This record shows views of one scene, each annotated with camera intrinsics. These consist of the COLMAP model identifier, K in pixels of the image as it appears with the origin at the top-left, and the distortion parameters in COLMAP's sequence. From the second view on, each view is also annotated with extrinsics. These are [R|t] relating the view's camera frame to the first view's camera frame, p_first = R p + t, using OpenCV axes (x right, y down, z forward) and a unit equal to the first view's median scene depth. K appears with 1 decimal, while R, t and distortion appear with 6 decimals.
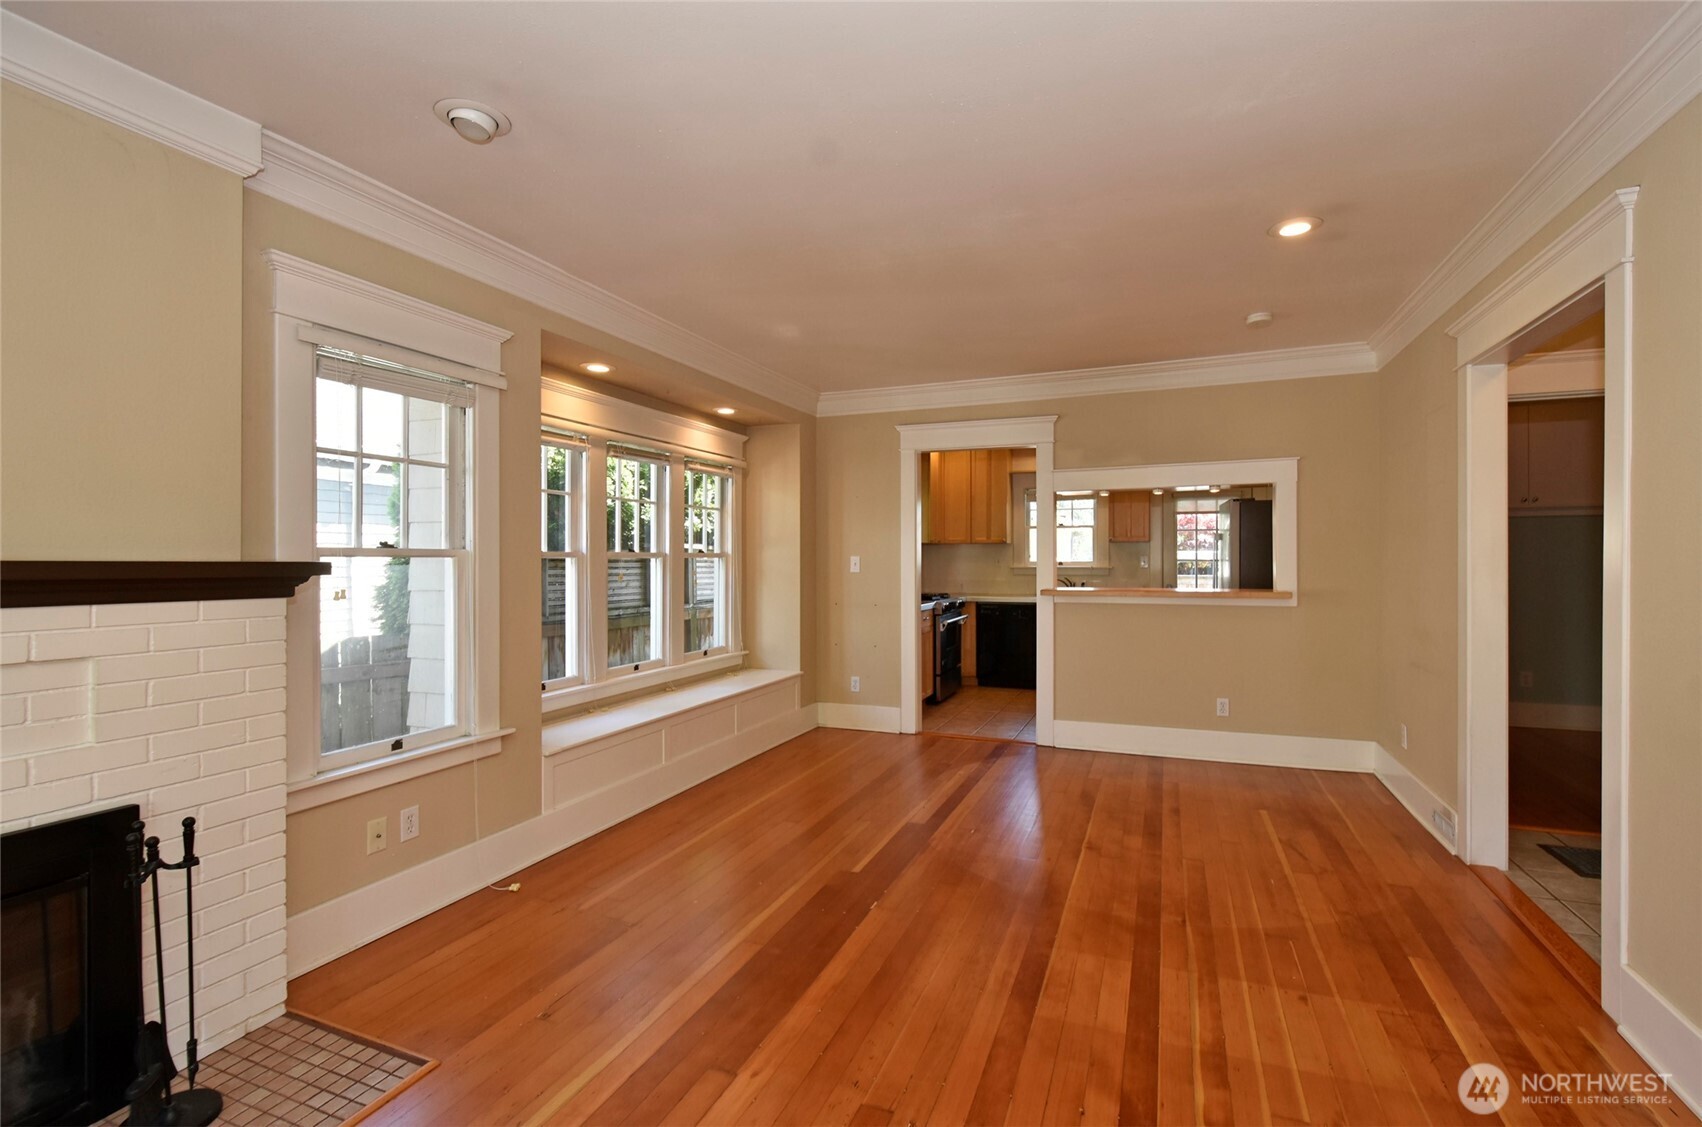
lens RADIAL K [[766.7, 0, 853.5], [0, 766.7, 562.8], [0, 0, 1]] dist [-0.001780, -0.001490]
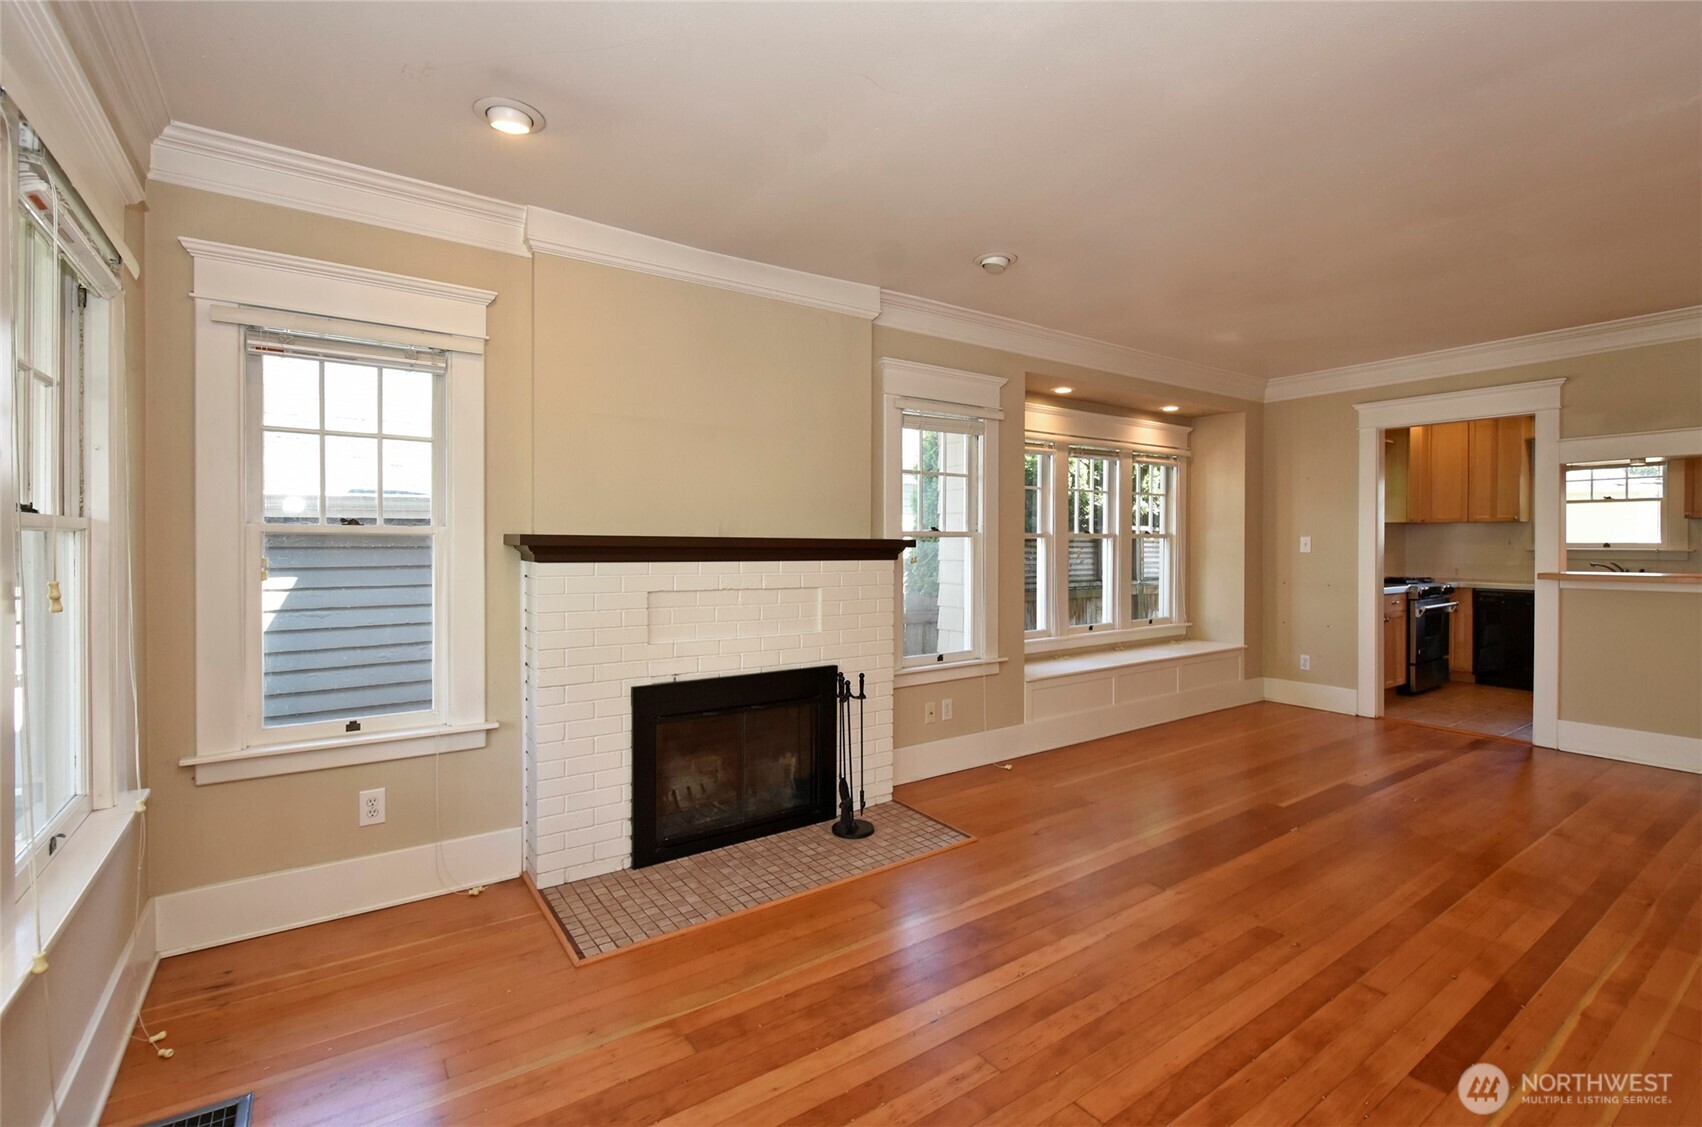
lens RADIAL K [[766.7, 0, 870.2], [0, 766.7, 546.2], [0, 0, 1]] dist [-0.001780, -0.001490]
pose [[0.853606, 0.004815, -0.520897, 0.074540], [-0.003619, 0.999988, 0.003313, 0.005549], [0.520907, -0.000943, 0.853613, -0.324799]]
